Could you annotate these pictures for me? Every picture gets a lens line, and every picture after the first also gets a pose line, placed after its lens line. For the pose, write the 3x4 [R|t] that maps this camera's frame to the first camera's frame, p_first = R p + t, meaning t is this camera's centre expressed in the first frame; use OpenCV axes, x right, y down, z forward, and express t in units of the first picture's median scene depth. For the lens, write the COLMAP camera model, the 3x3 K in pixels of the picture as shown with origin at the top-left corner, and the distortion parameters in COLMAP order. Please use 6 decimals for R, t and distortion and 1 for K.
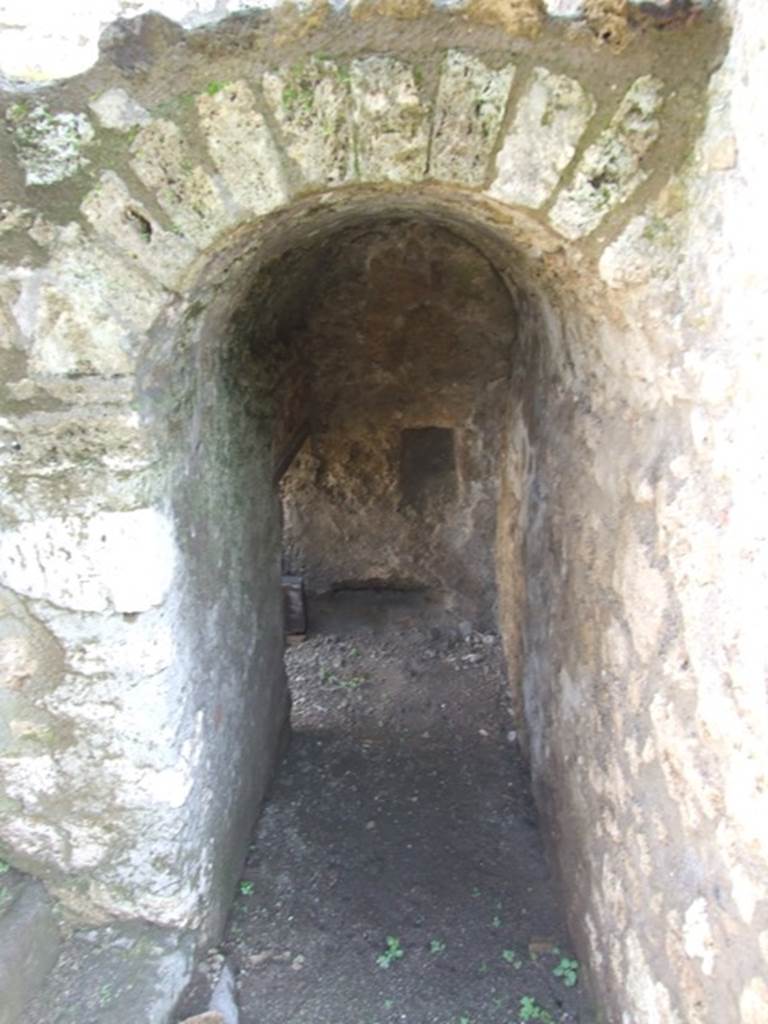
lens RADIAL K [[830.9, 0, 386.2], [0, 830.9, 515.5], [0, 0, 1]] dist [-0.063650, 0.058458]
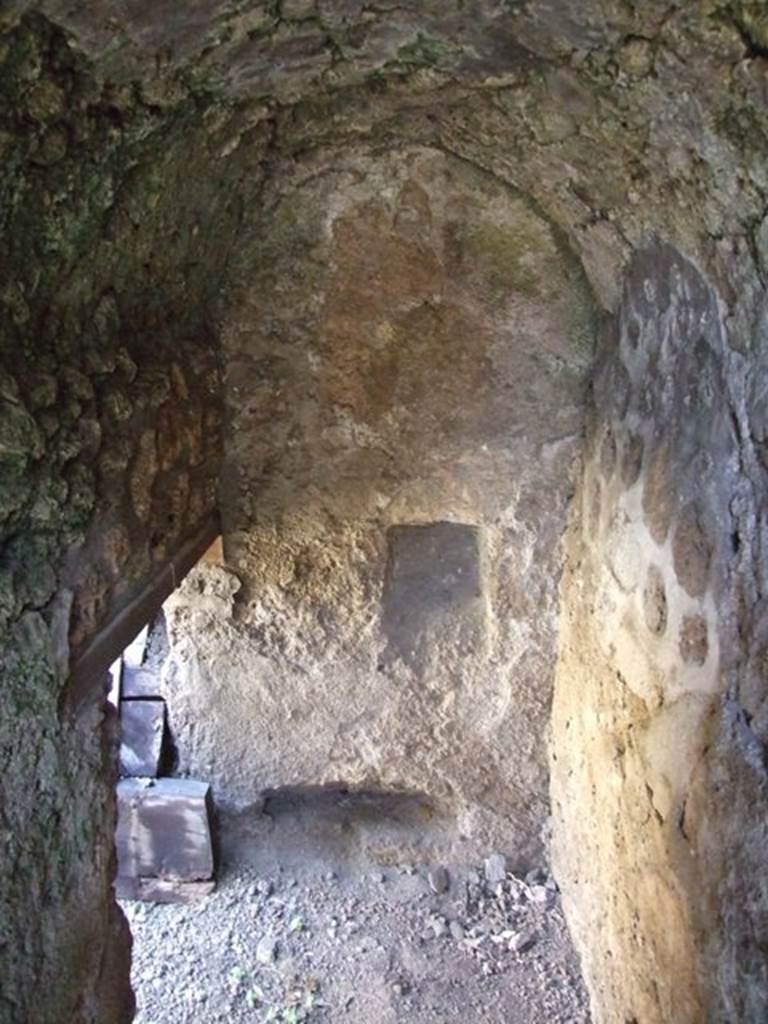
lens RADIAL K [[830.9, 0, 379.8], [0, 830.9, 510.4], [0, 0, 1]] dist [-0.063650, 0.058458]
pose [[0.999803, 0.010287, 0.016997, 0.004140], [-0.008931, 0.996912, -0.078014, -0.069838], [-0.017747, 0.077847, 0.996807, 0.436700]]
